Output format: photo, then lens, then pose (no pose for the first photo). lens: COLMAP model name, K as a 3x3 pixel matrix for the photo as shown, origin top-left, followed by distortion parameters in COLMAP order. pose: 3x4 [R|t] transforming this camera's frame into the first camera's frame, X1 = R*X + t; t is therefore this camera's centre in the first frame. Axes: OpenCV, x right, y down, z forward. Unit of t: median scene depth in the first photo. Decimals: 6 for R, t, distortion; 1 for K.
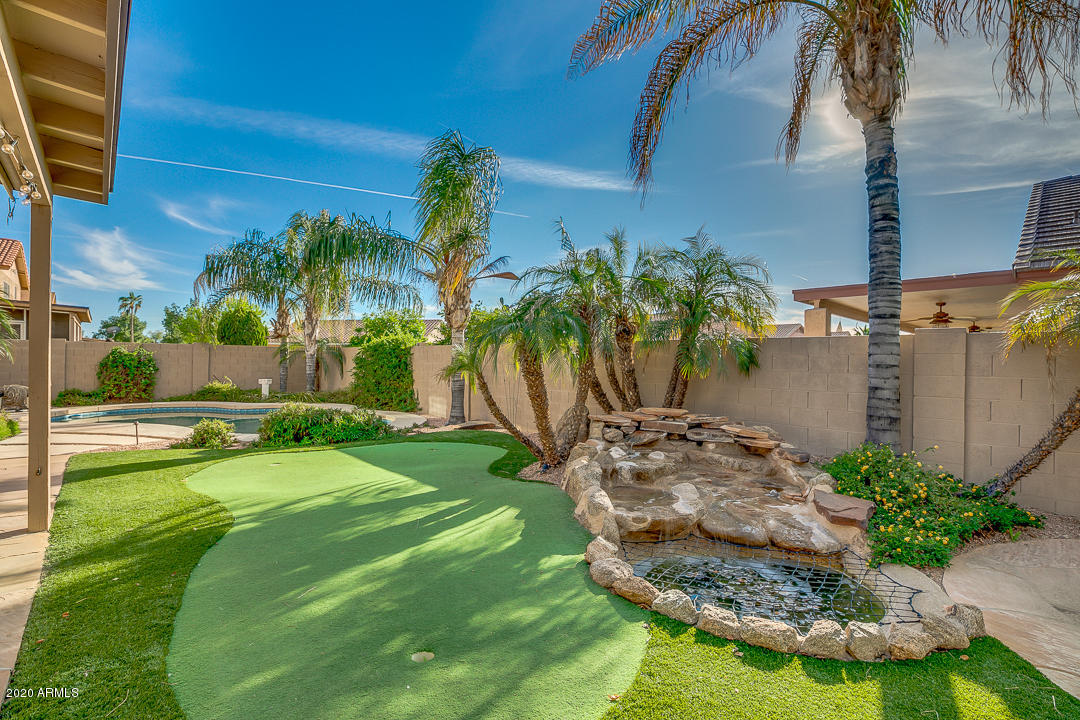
lens RADIAL K [[509.0, 0, 515.5], [0, 509.0, 357.2], [0, 0, 1]] dist [-0.002043, -0.000016]
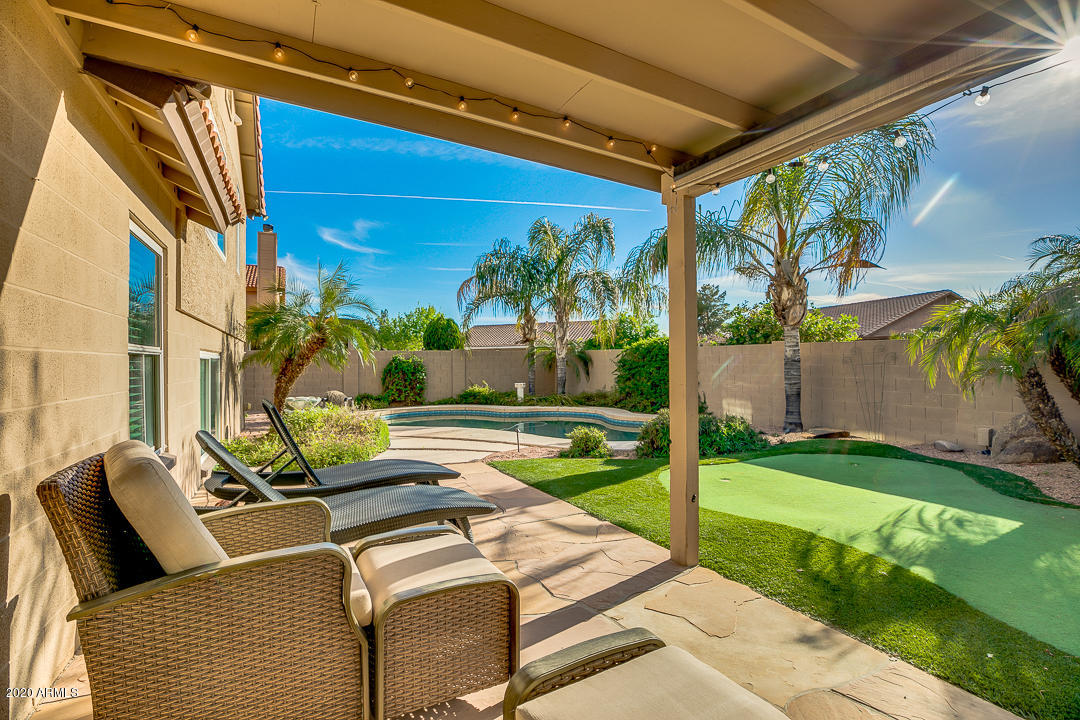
lens RADIAL K [[500.3, 0, 541.9], [0, 500.3, 350.2], [0, 0, 1]] dist [-0.003558, -0.000517]
pose [[0.977009, -0.023370, -0.211915, -0.483473], [0.020173, 0.999648, -0.017233, -0.008610], [0.212243, 0.012562, 0.977136, 0.048223]]
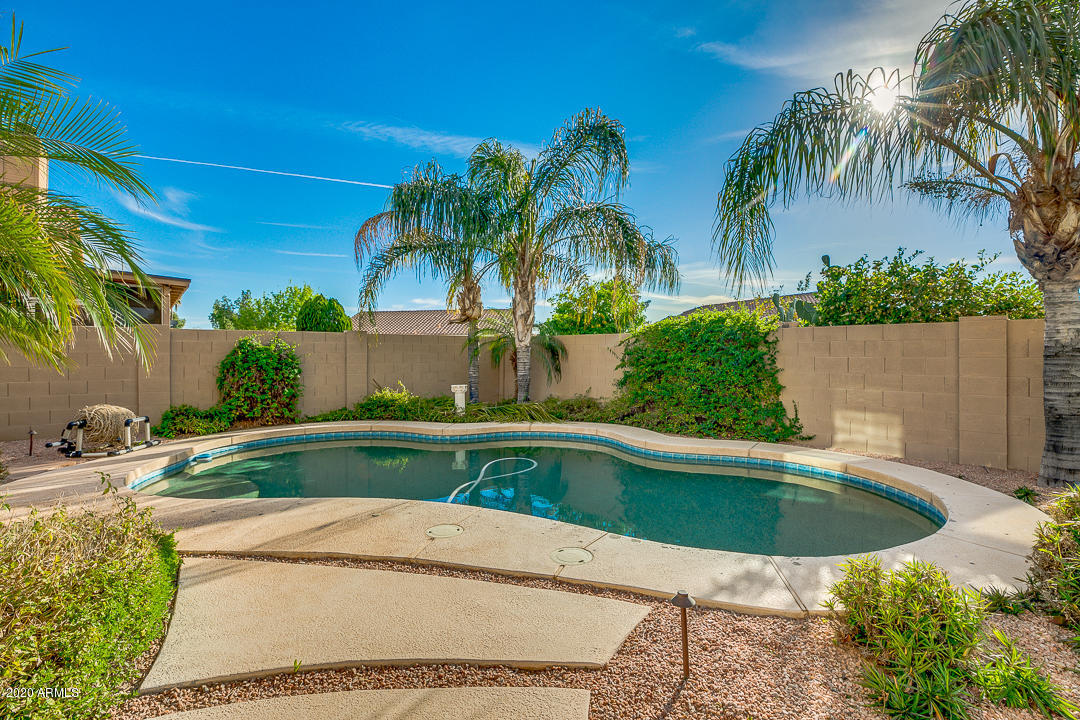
lens RADIAL K [[505.5, 0, 536.8], [0, 505.5, 360.9], [0, 0, 1]] dist [-0.003167, -0.000024]
pose [[0.999932, -0.010971, -0.003990, -0.804248], [0.011041, 0.999775, 0.018122, 0.004436], [0.003790, -0.018165, 0.999828, 0.723540]]
